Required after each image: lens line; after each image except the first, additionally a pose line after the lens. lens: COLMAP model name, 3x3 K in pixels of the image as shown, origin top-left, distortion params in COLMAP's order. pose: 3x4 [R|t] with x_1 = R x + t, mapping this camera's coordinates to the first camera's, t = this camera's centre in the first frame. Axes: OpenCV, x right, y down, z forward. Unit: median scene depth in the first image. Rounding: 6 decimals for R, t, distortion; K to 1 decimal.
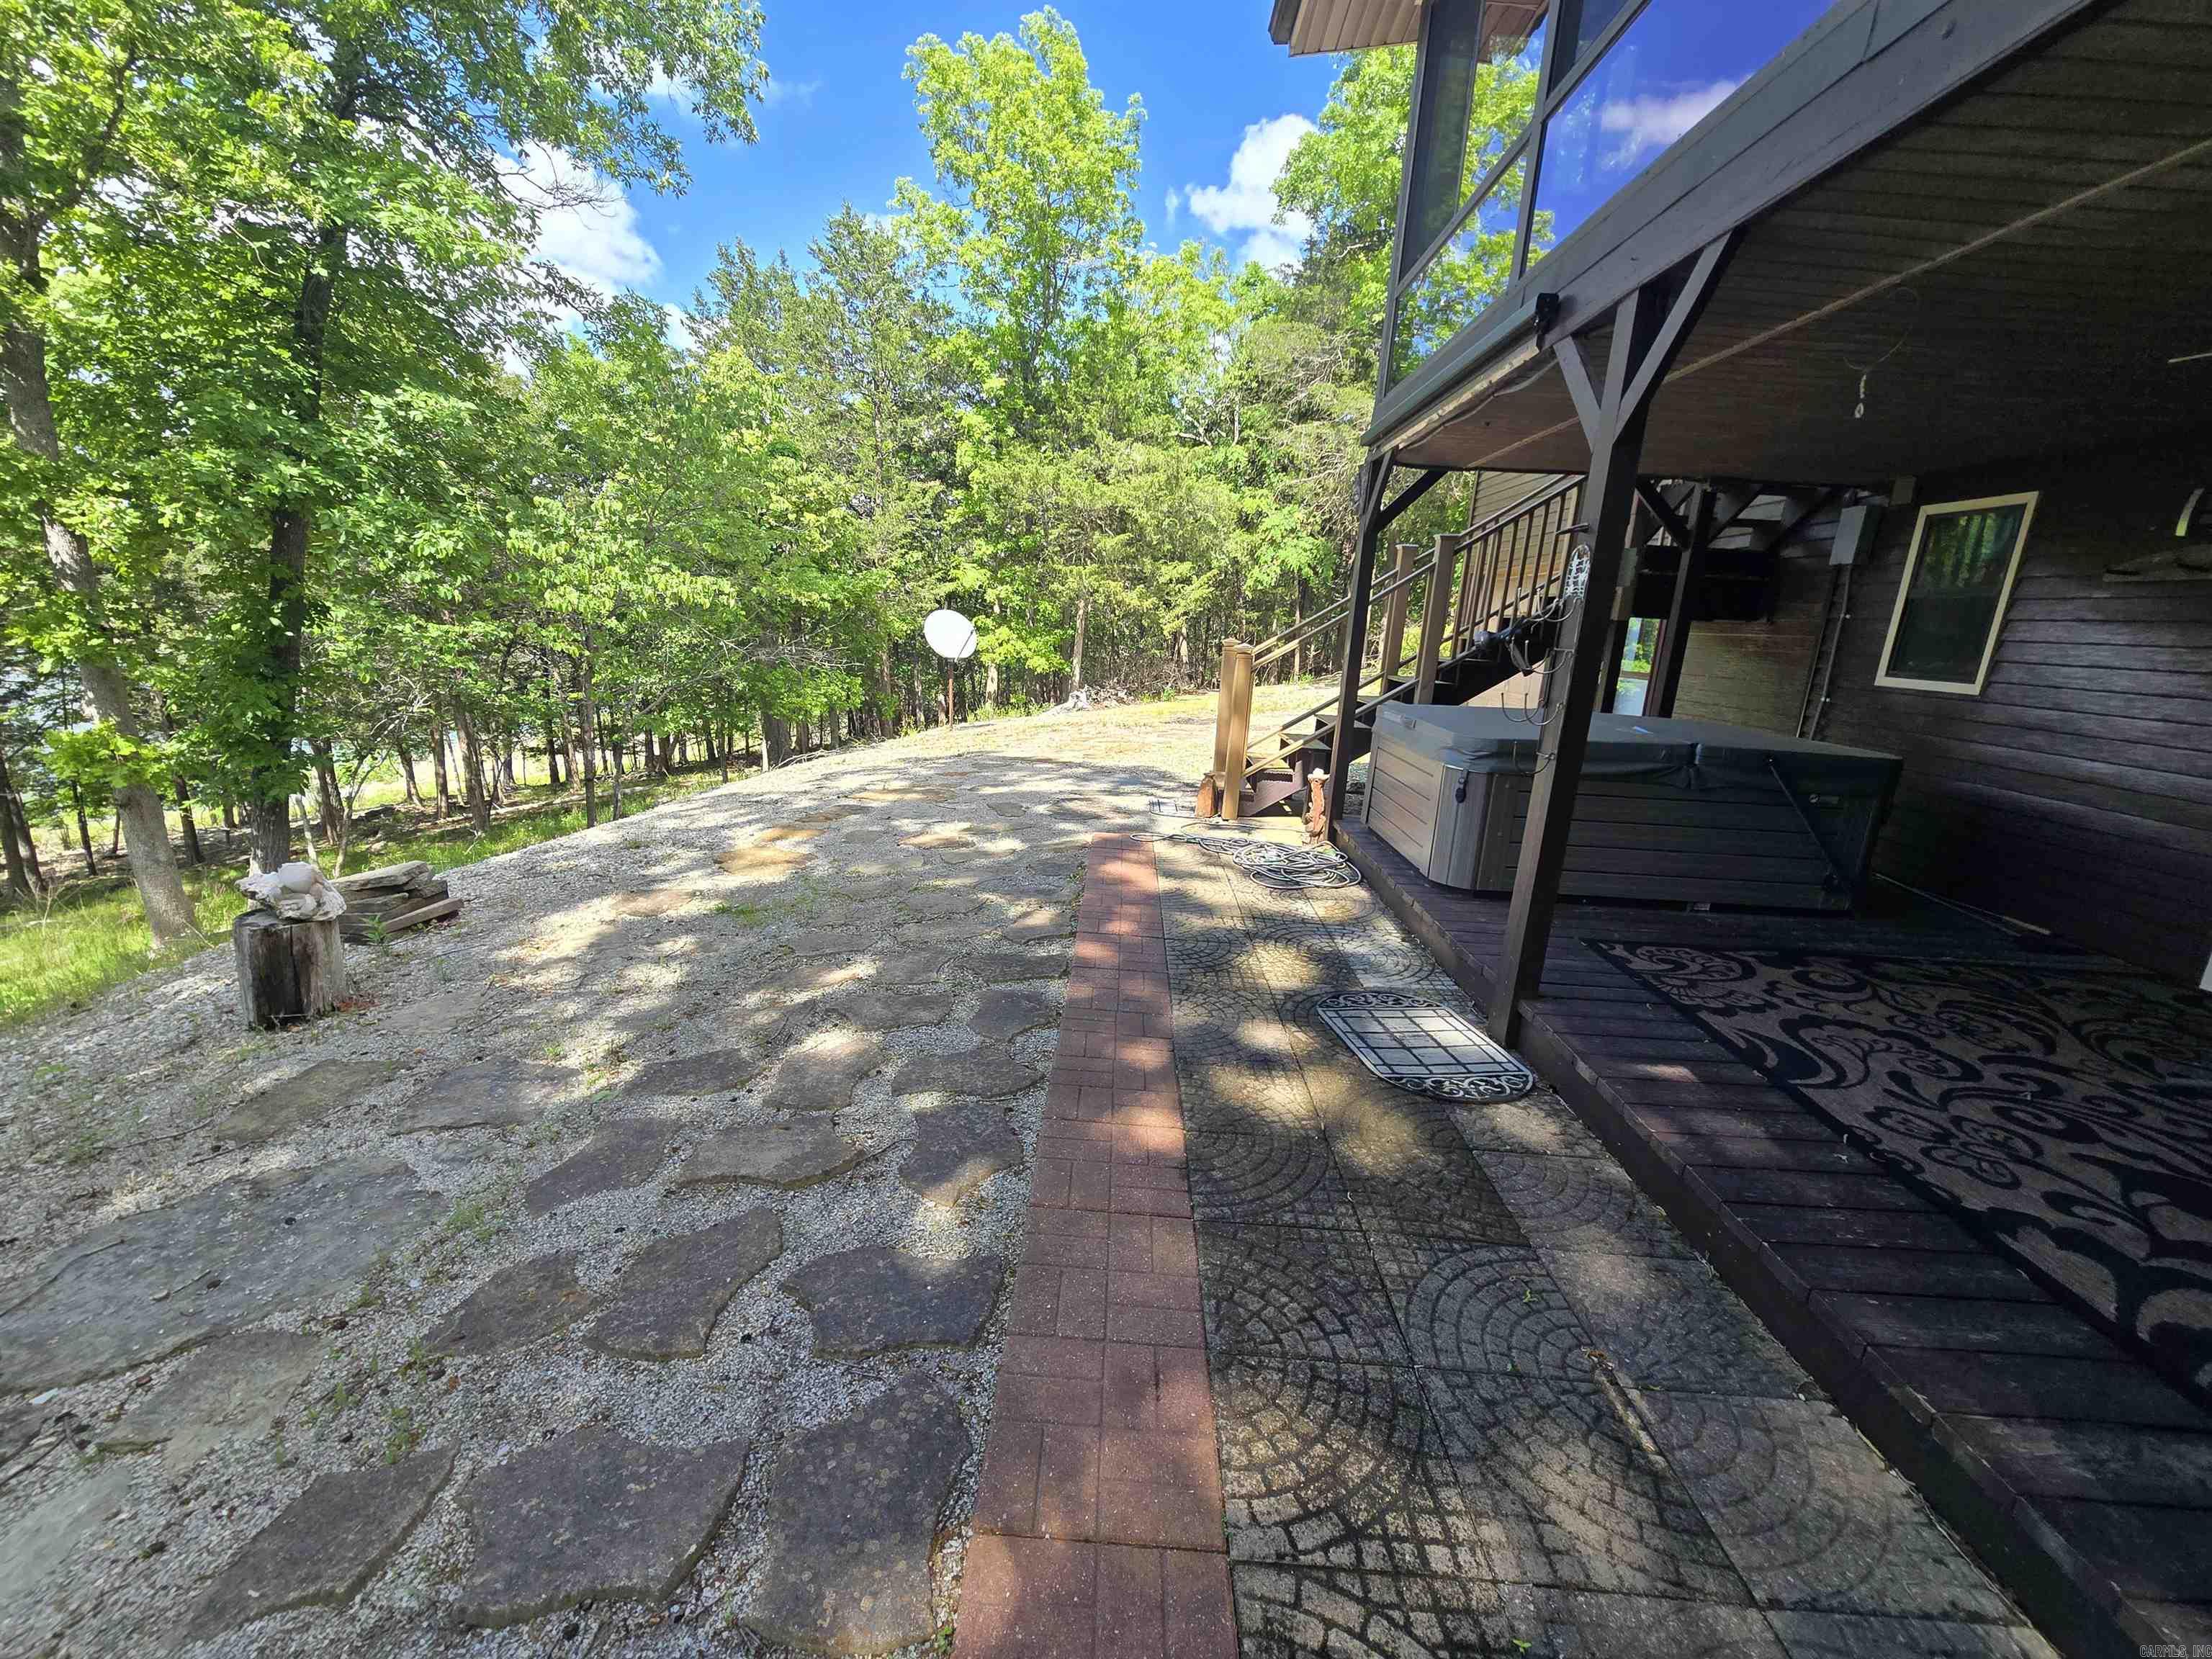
lens RADIAL K [[900.1, 0, 1101.2], [0, 900.1, 844.3], [0, 0, 1]] dist [-0.011625, 0.003360]
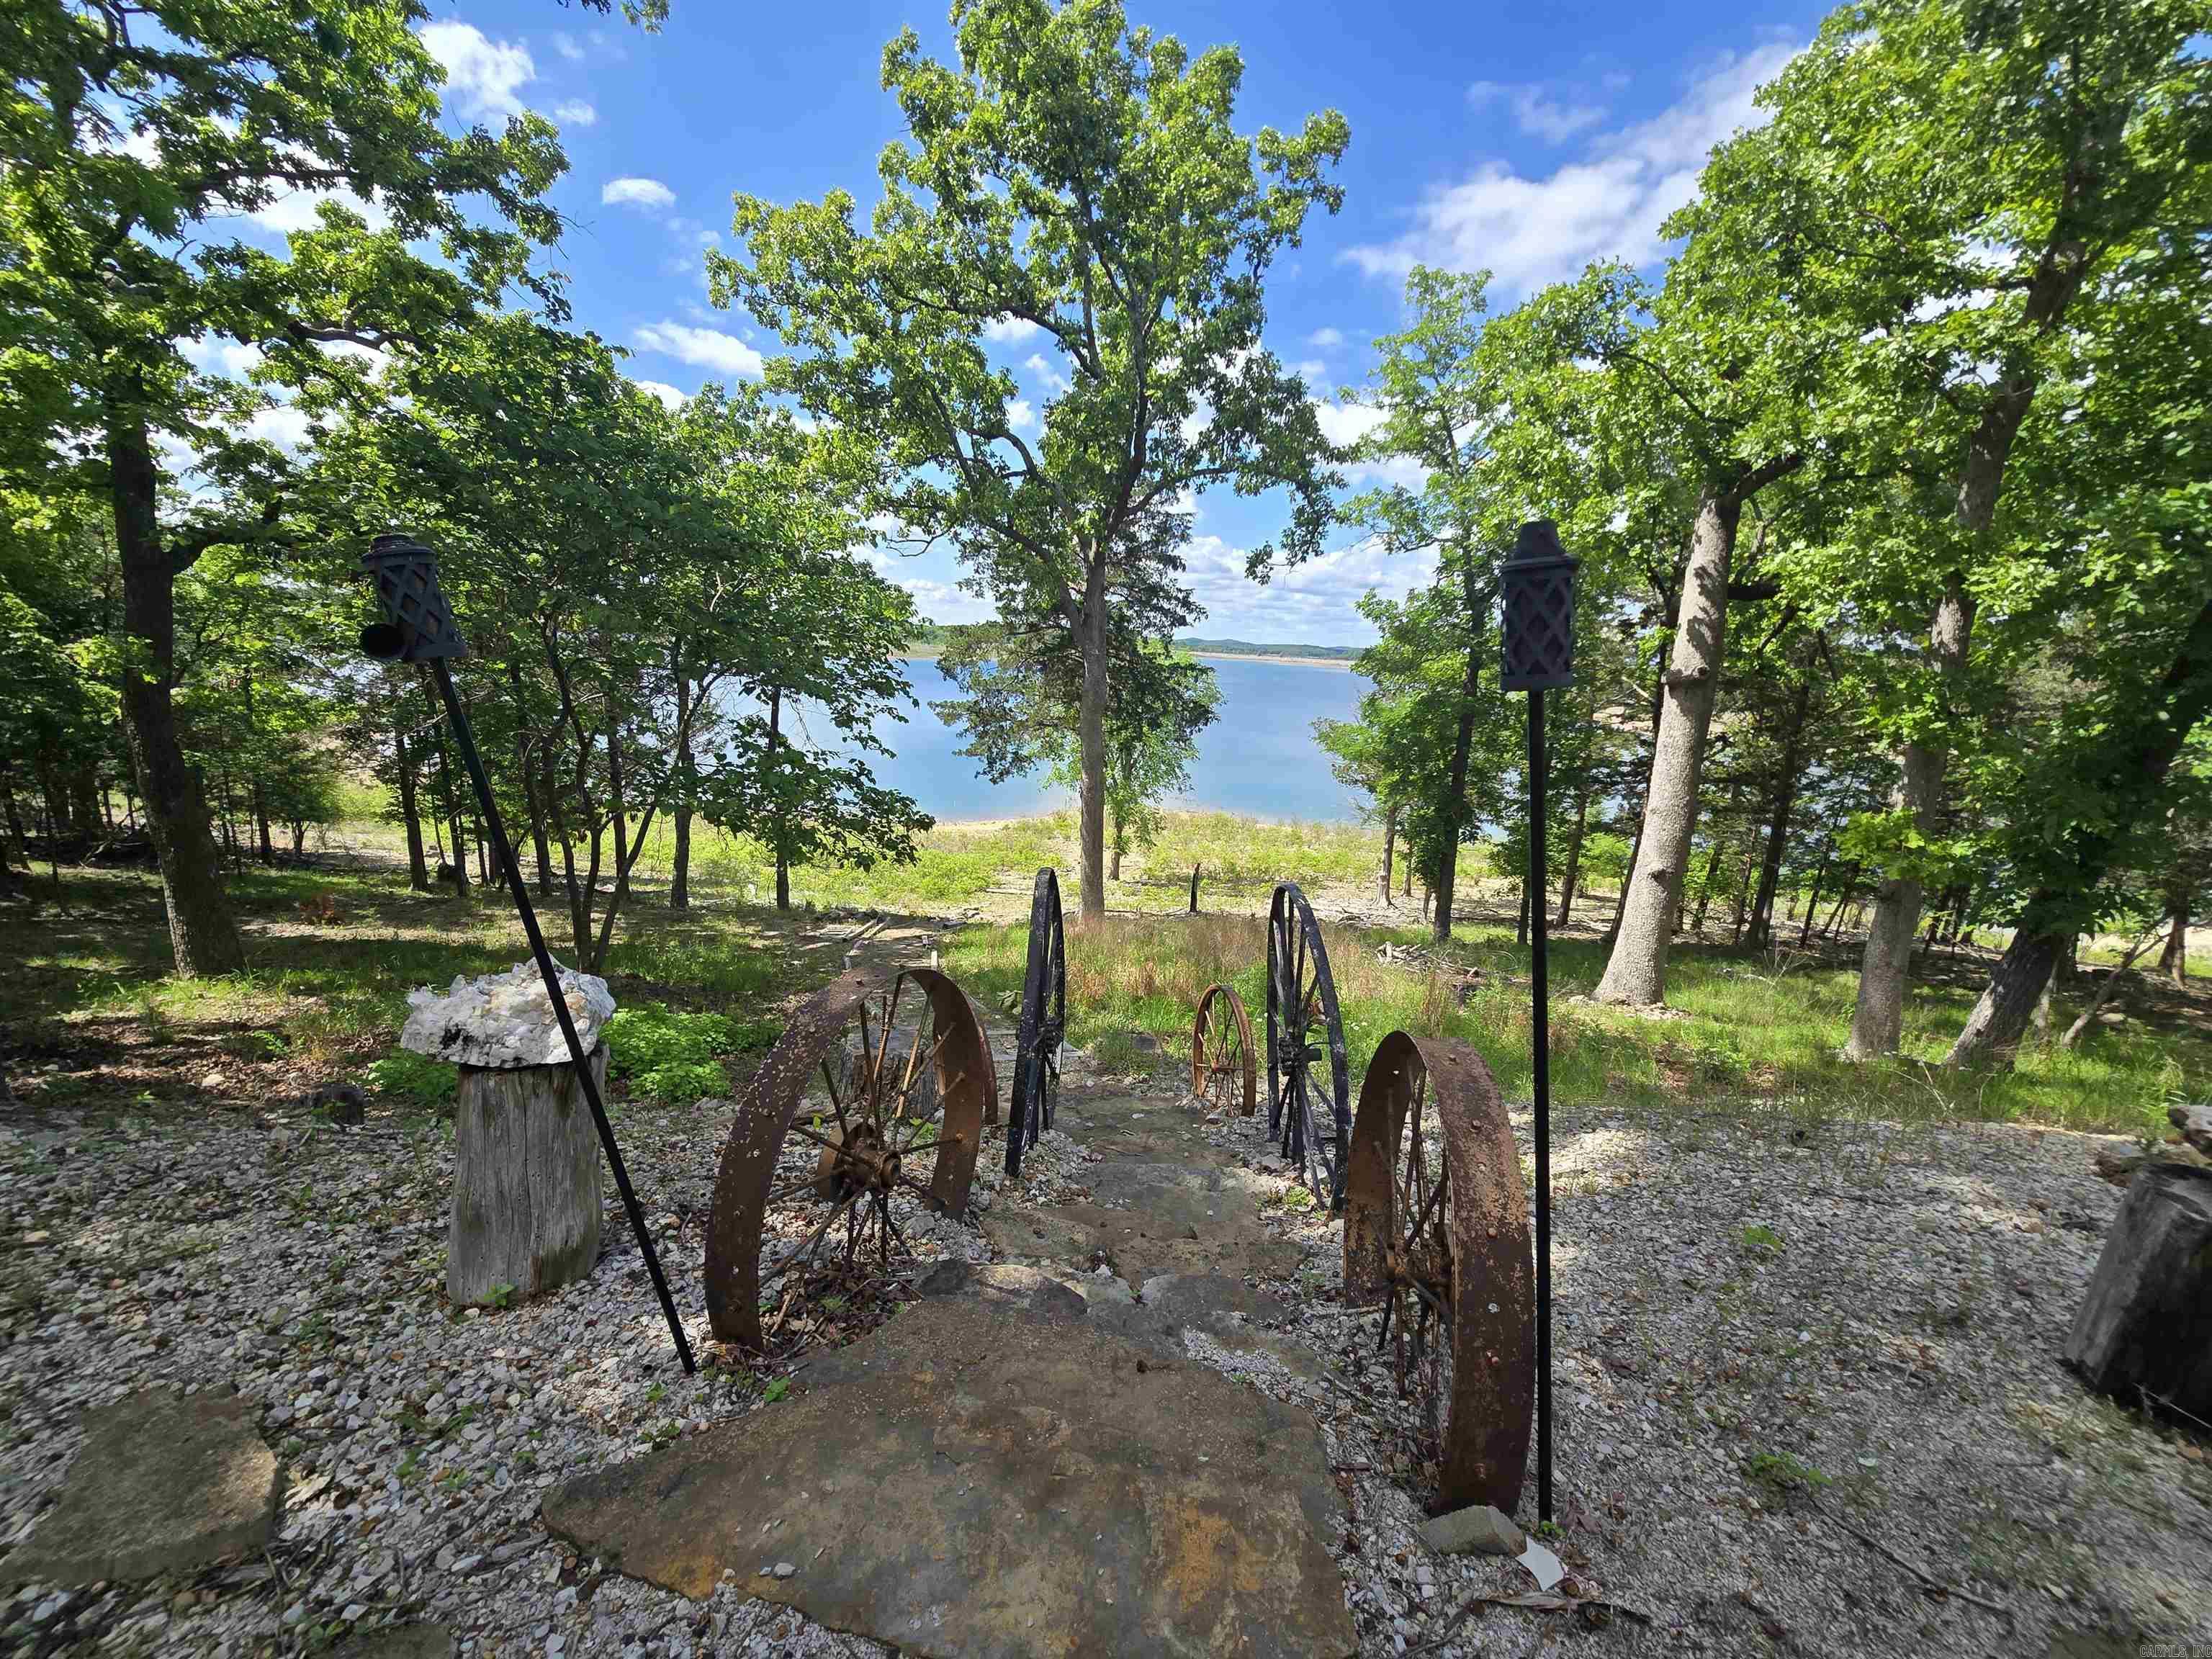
lens RADIAL K [[900.1, 0, 1101.2], [0, 900.1, 844.3], [0, 0, 1]] dist [-0.011625, 0.003360]
pose [[0.025015, 0.163508, -0.986225, -0.230109], [-0.292183, 0.944652, 0.149205, 0.002461], [0.956035, 0.284426, 0.071405, 0.151981]]
